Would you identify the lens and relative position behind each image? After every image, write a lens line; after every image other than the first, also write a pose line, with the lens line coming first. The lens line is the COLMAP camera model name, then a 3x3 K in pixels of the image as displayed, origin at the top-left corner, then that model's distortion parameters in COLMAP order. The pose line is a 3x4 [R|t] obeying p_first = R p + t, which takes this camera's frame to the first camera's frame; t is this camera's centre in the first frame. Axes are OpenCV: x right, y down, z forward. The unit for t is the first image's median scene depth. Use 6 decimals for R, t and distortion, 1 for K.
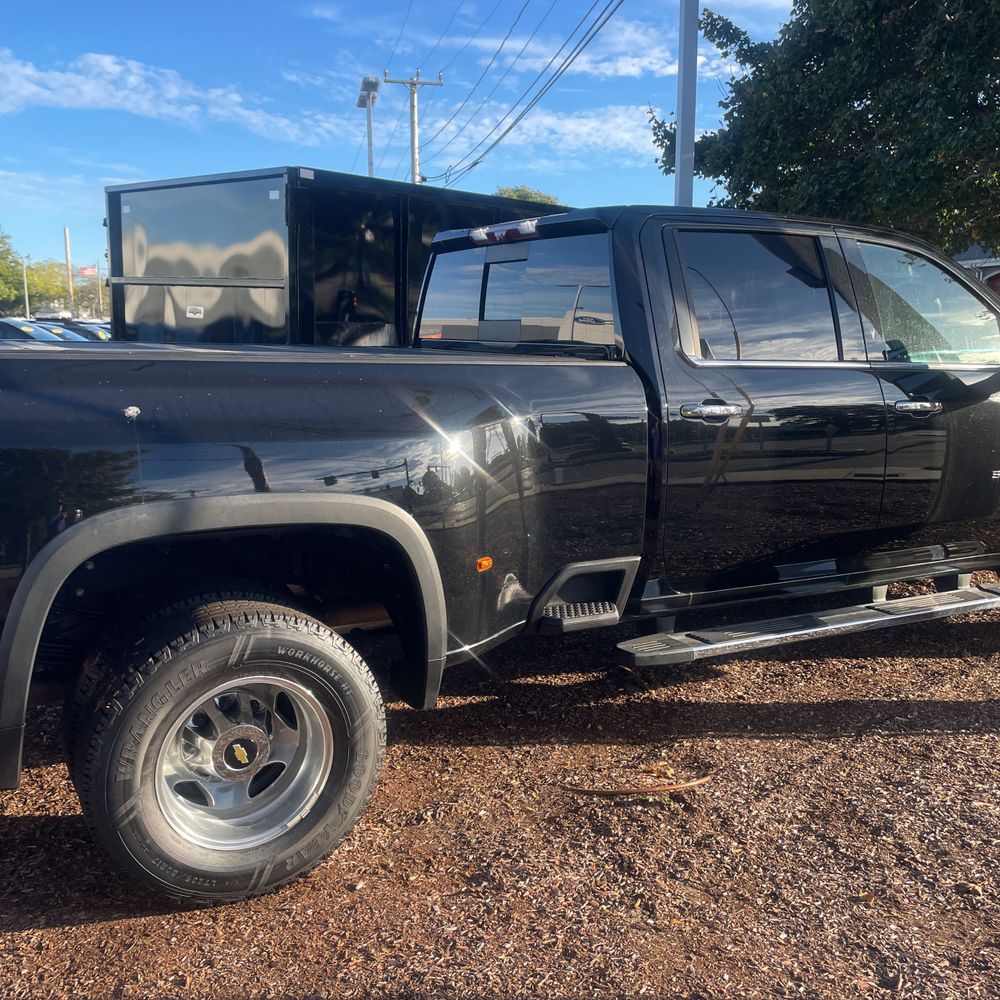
lens RADIAL K [[1019.4, 0, 500.0], [0, 1019.4, 500.0], [0, 0, 1]] dist [0.074536, -0.095247]
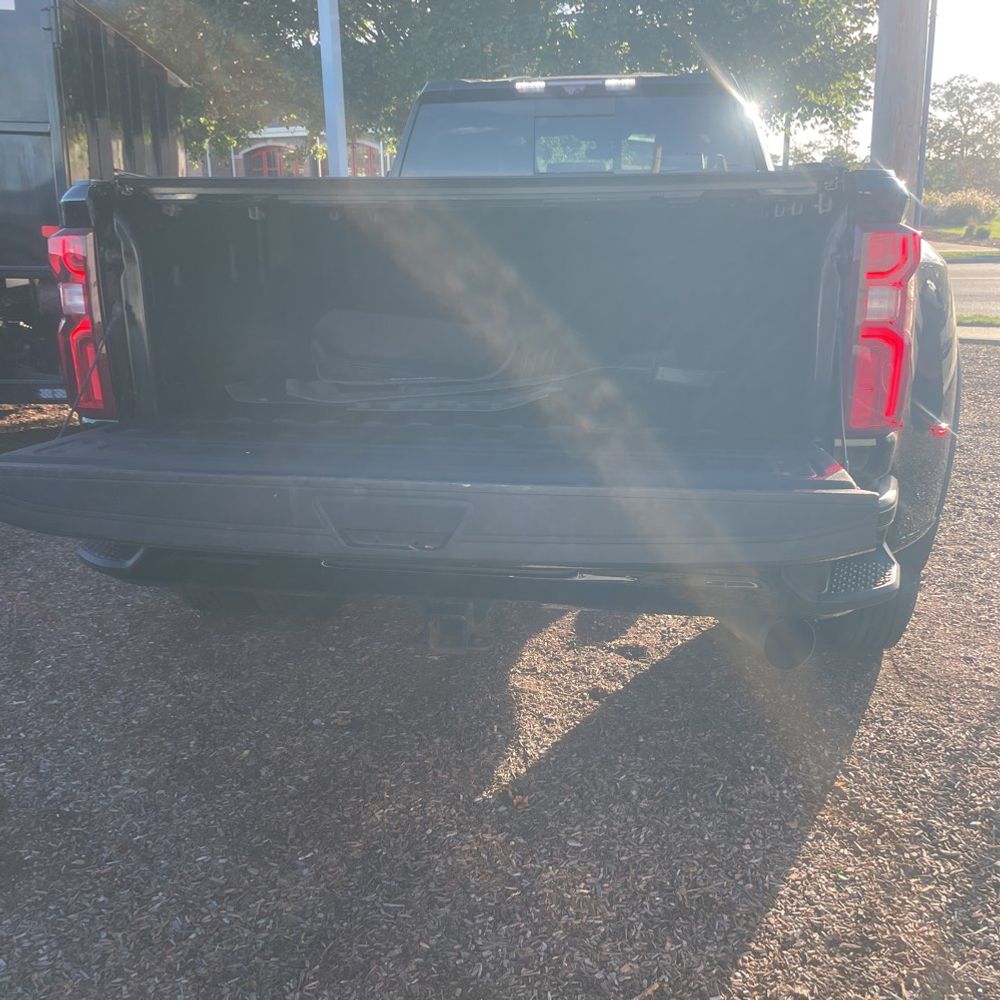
lens RADIAL K [[1013.5, 0, 518.7], [0, 1013.5, 503.3], [0, 0, 1]] dist [0.081350, -0.101212]
pose [[0.616920, -0.229315, 0.752877, -0.928532], [0.147587, 0.973348, 0.175532, -0.035052], [-0.773064, 0.002826, 0.634322, 0.358646]]
